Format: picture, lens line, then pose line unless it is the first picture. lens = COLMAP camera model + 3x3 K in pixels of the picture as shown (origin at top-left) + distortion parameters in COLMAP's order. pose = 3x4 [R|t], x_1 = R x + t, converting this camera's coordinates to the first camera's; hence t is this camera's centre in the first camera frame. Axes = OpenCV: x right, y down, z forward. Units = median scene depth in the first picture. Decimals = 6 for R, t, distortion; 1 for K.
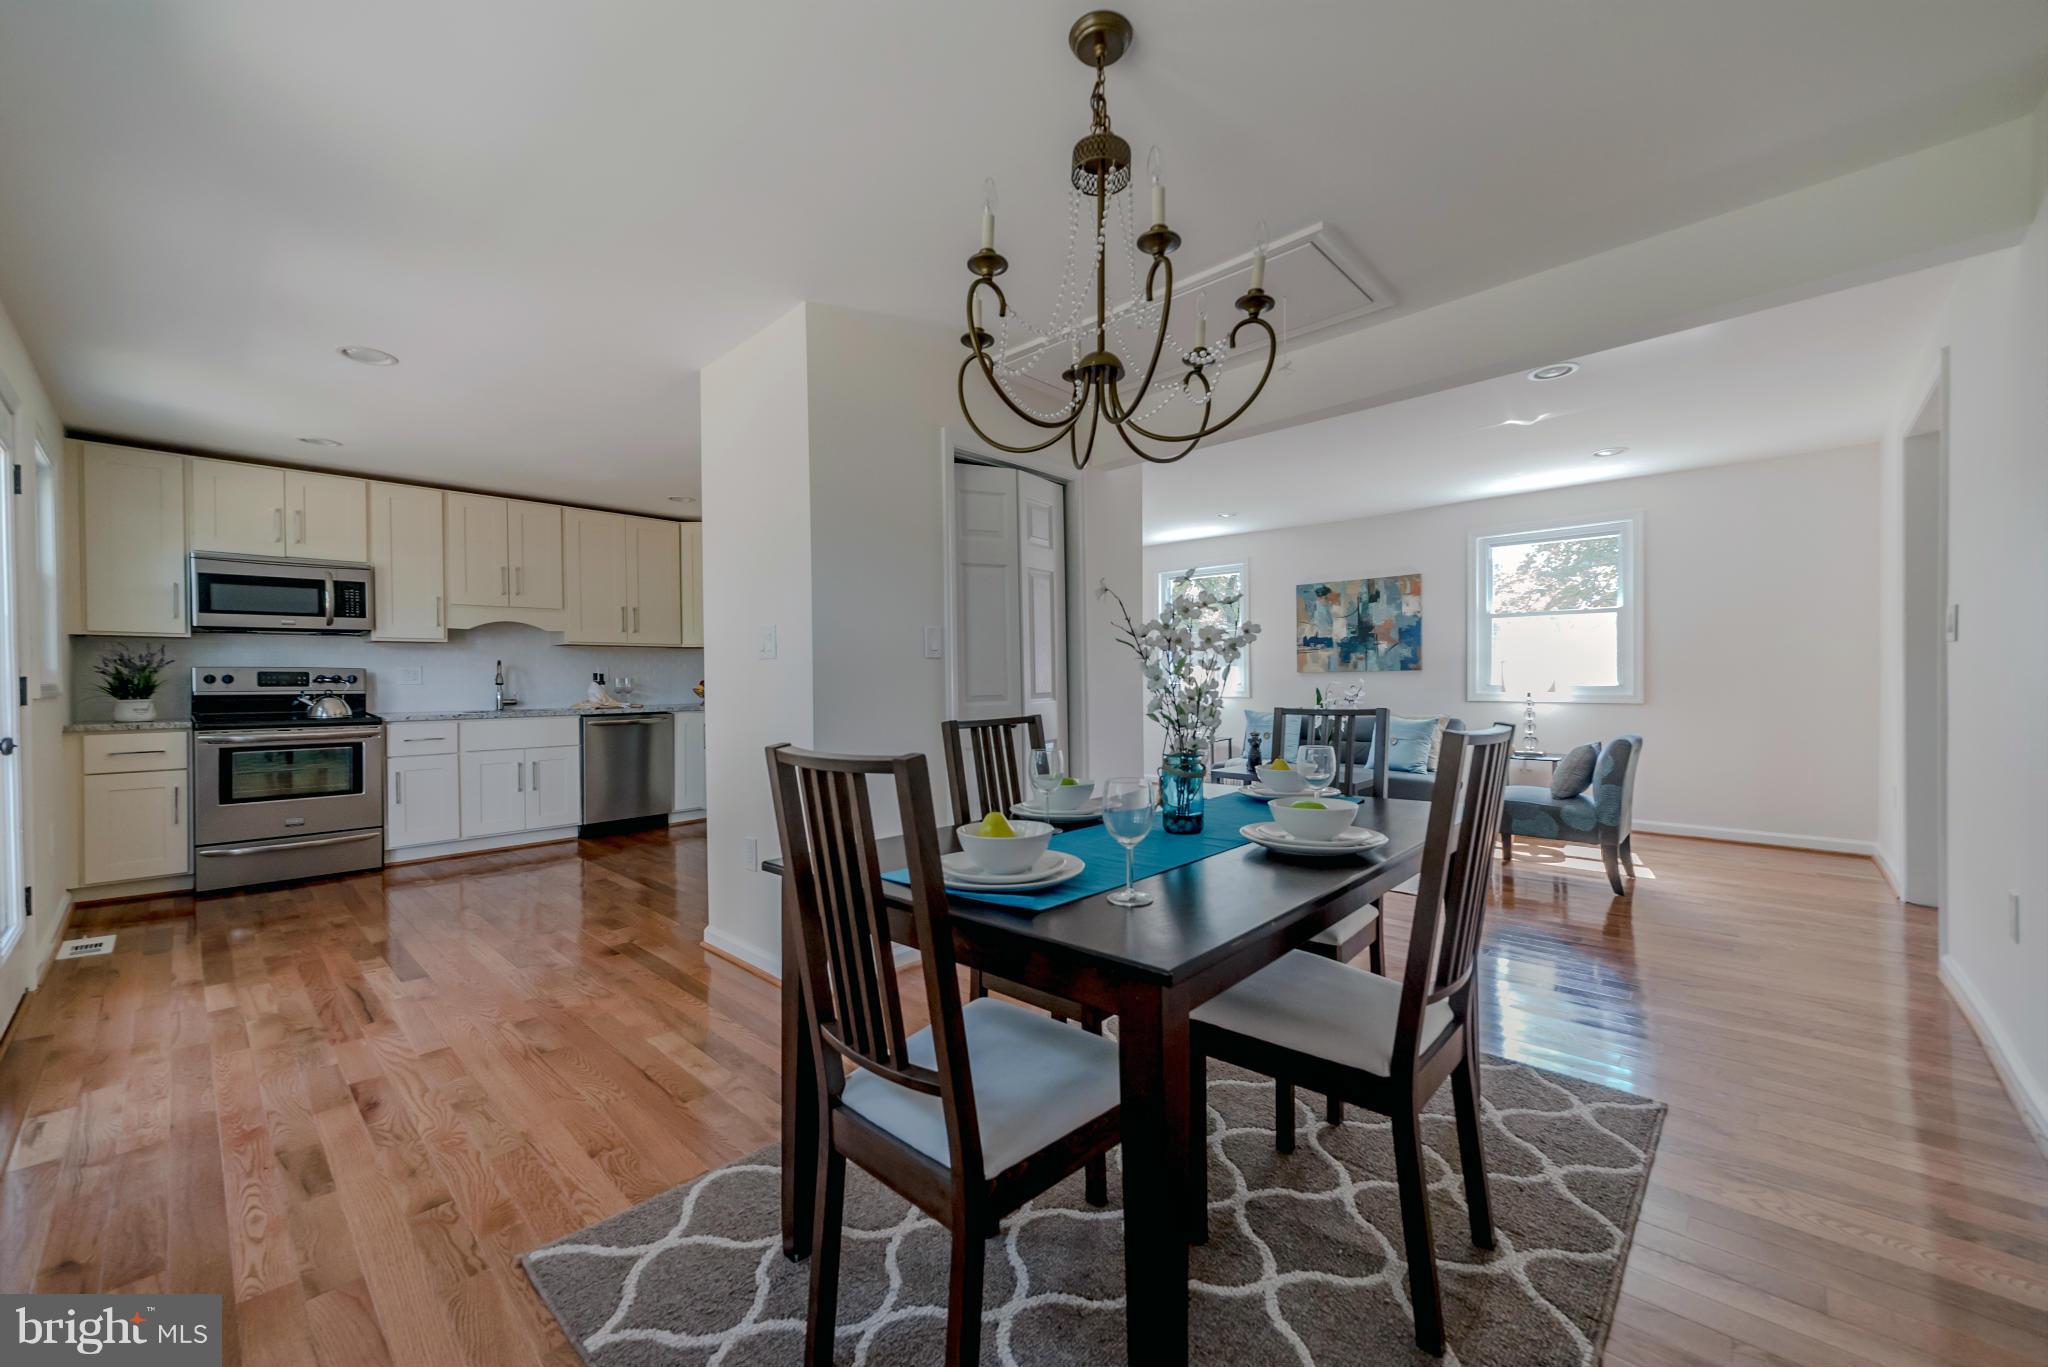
lens RADIAL K [[788.1, 0, 1028.5], [0, 788.1, 683.5], [0, 0, 1]] dist [0.002811, -0.000511]
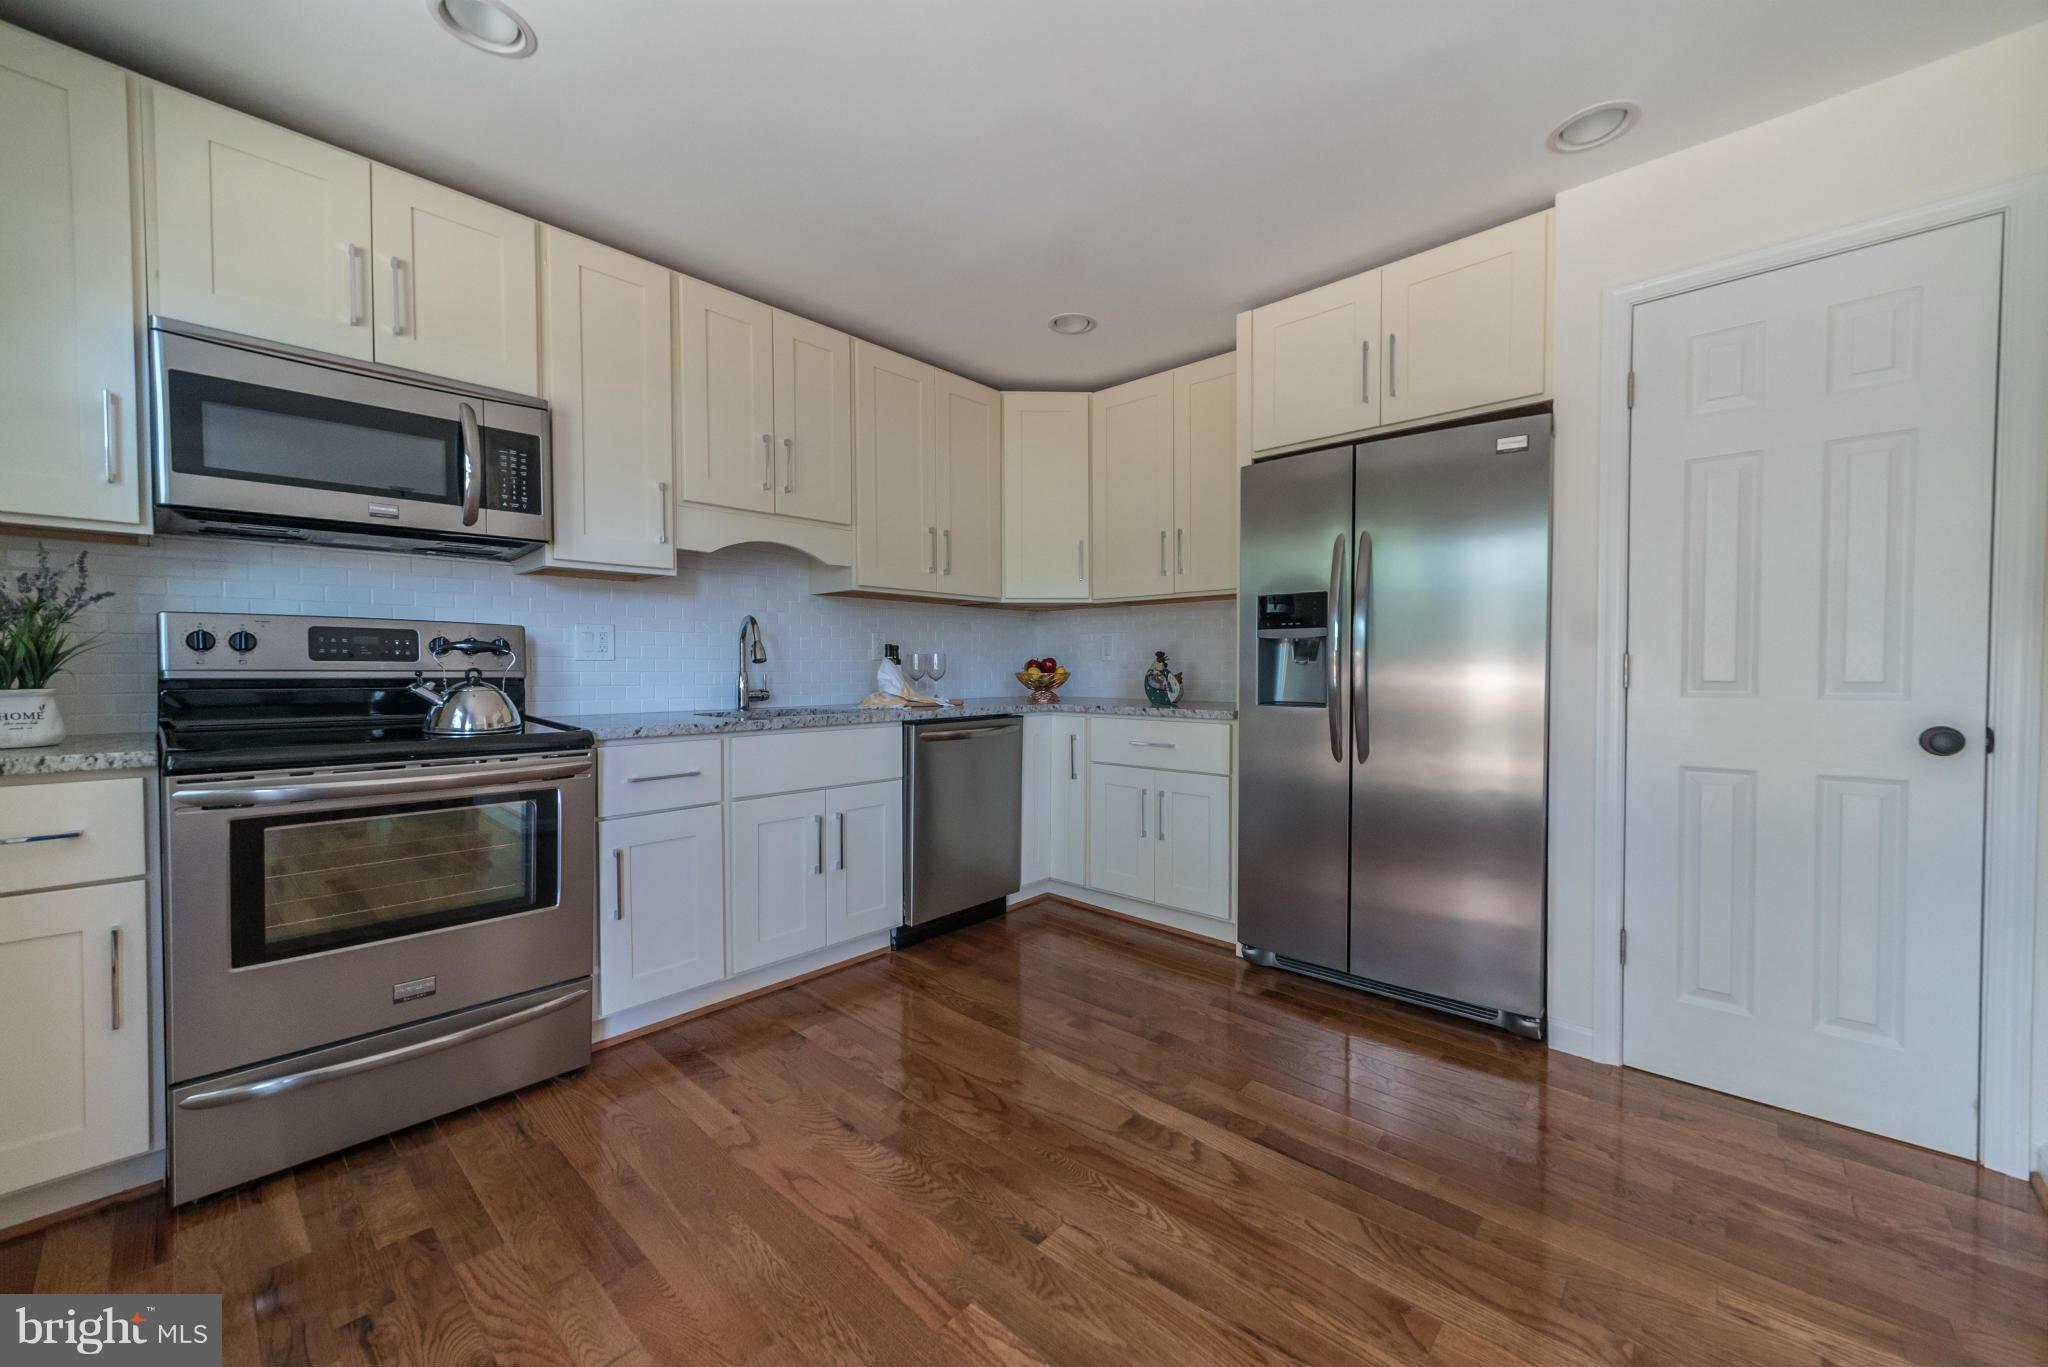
lens RADIAL K [[788.1, 0, 1028.5], [0, 788.1, 683.5], [0, 0, 1]] dist [0.002811, -0.000511]
pose [[0.999888, 0.008877, 0.012056, -0.575005], [-0.009082, 0.999813, 0.017071, 0.005867], [-0.011902, -0.017179, 0.999782, 0.549199]]
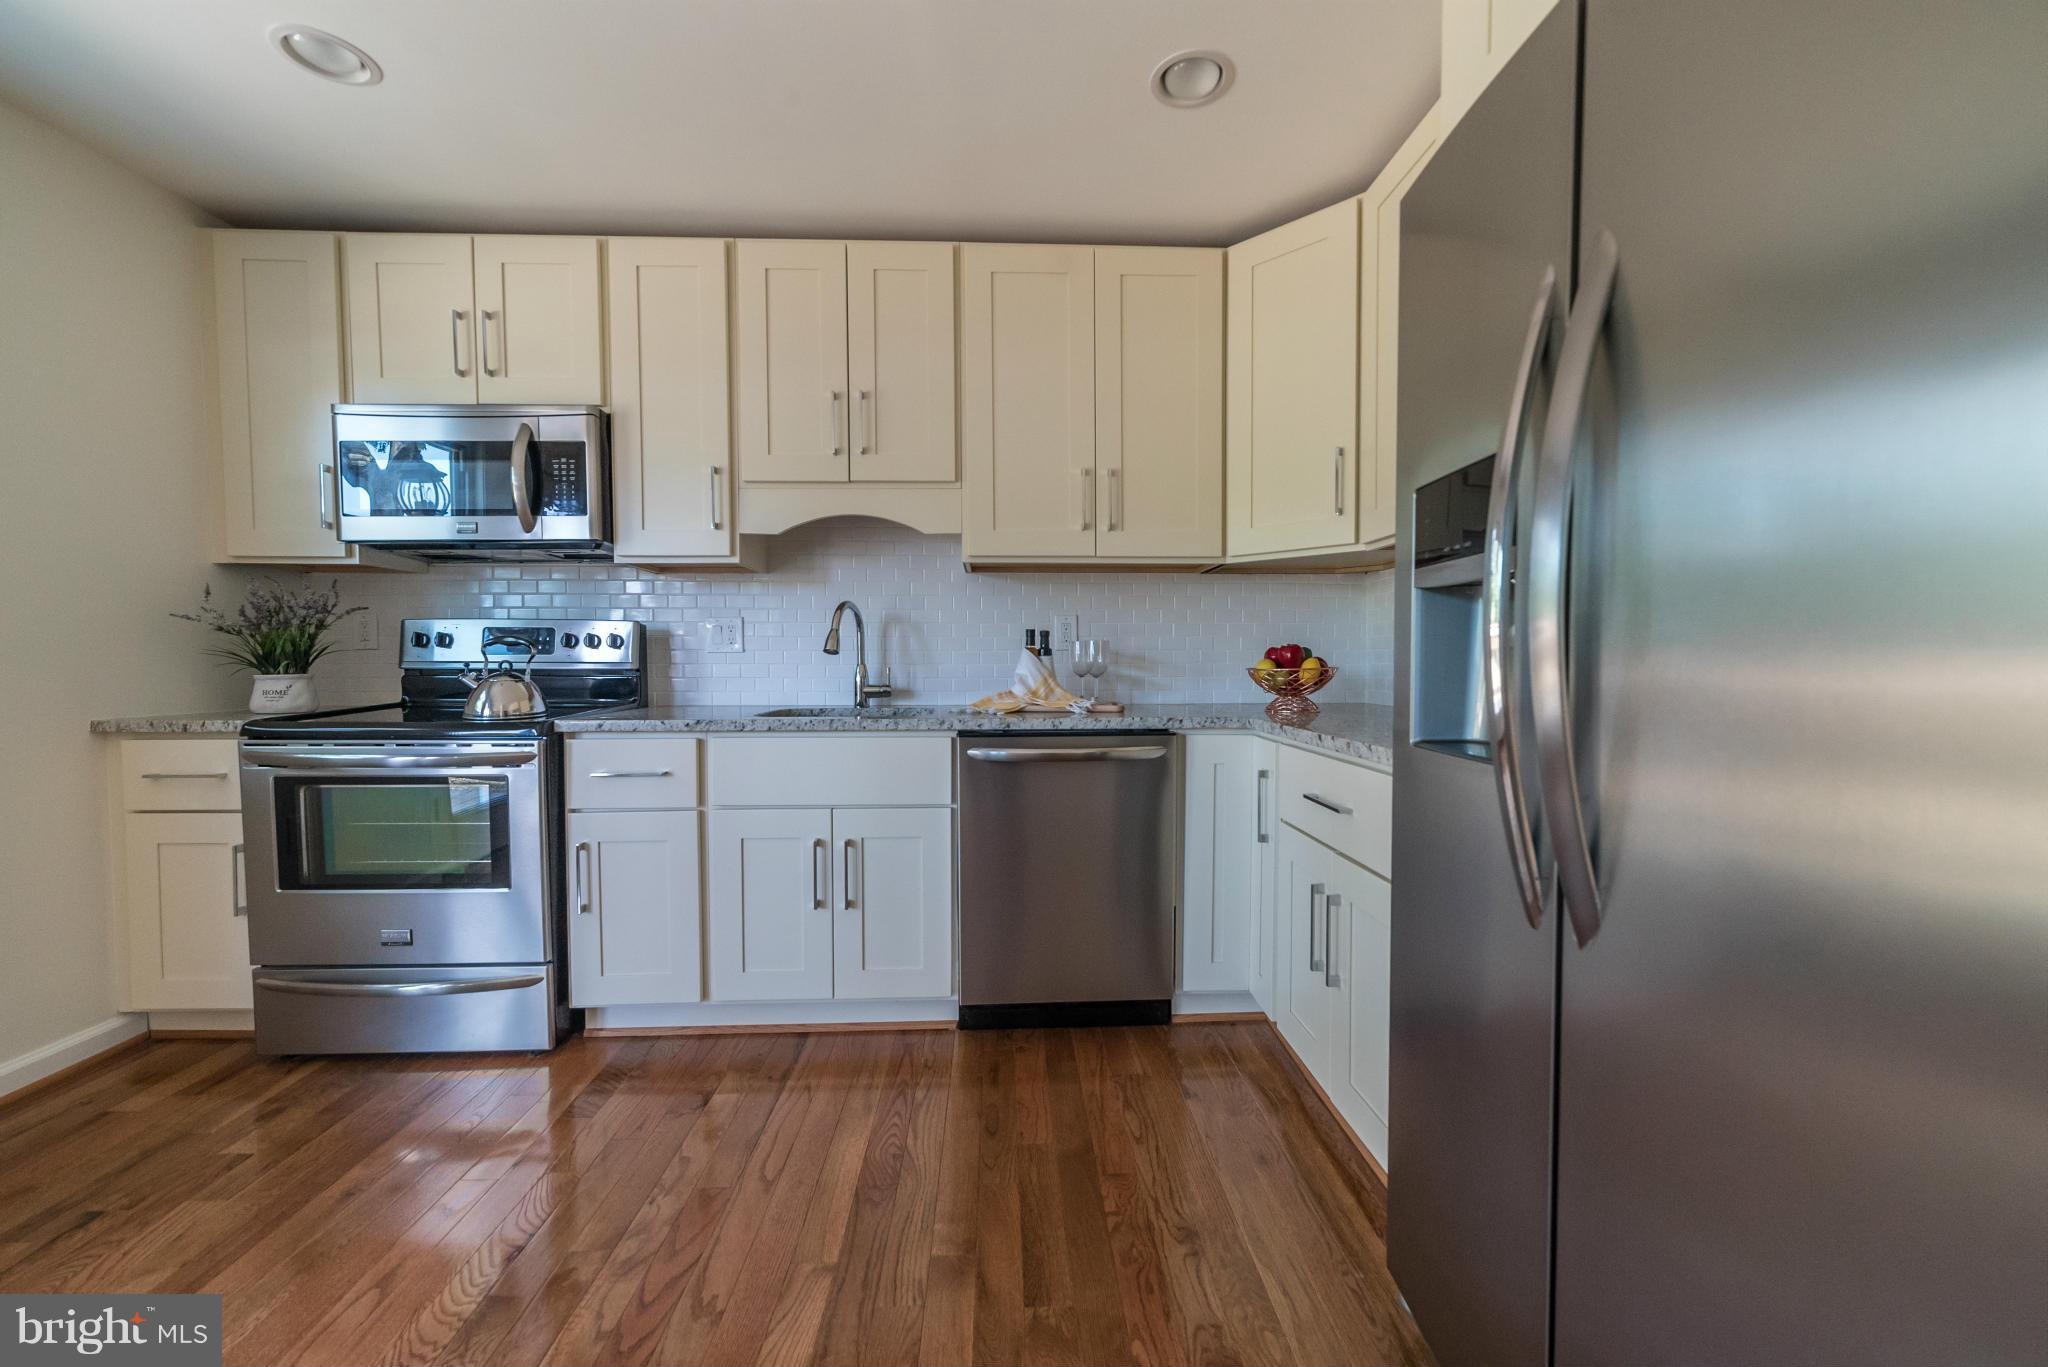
lens RADIAL K [[788.1, 0, 1028.5], [0, 788.1, 683.5], [0, 0, 1]] dist [0.002811, -0.000511]
pose [[0.710077, 0.031224, -0.703432, -0.305901], [-0.009005, 0.999337, 0.035269, 0.001936], [0.704067, -0.018710, 0.709887, 0.870660]]
